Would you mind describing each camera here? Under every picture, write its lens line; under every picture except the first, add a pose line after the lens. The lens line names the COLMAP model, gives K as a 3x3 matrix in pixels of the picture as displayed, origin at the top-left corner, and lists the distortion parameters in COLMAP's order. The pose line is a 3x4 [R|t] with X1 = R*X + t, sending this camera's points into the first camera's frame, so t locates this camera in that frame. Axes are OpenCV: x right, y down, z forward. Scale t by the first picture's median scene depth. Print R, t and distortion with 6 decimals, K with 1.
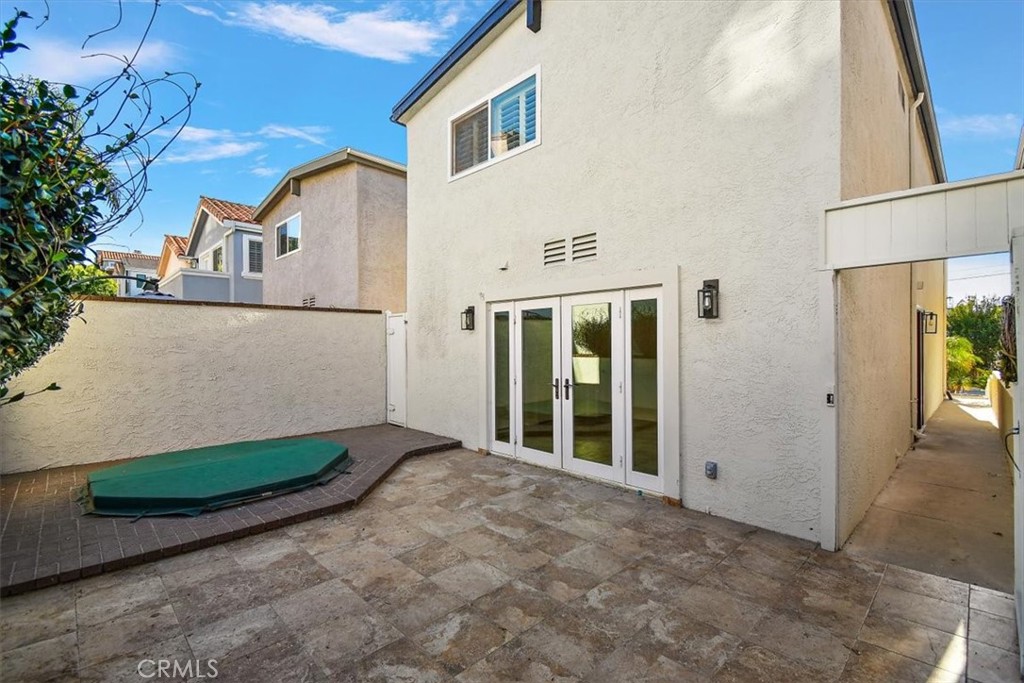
lens RADIAL K [[460.1, 0, 516.1], [0, 460.1, 339.7], [0, 0, 1]] dist [-0.000636, -0.000519]
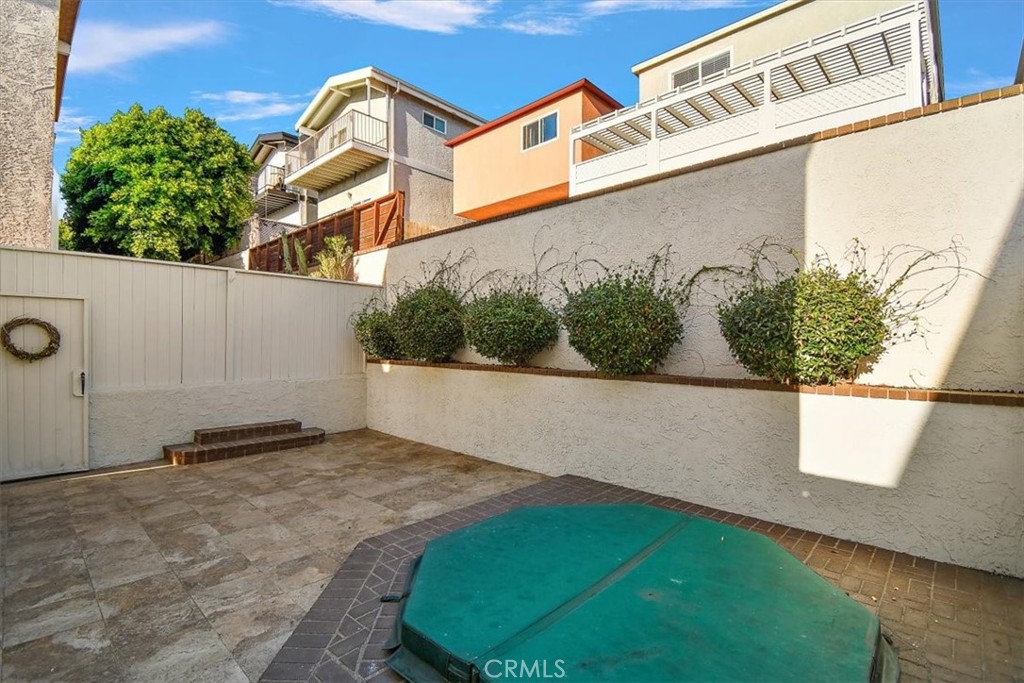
lens RADIAL K [[460.1, 0, 516.1], [0, 460.1, 339.7], [0, 0, 1]] dist [-0.000636, -0.000519]
pose [[-0.998770, -0.003821, -0.049427, -0.668540], [-0.003204, 0.999916, -0.012565, 0.011988], [0.049471, -0.012391, -0.998699, 2.104535]]
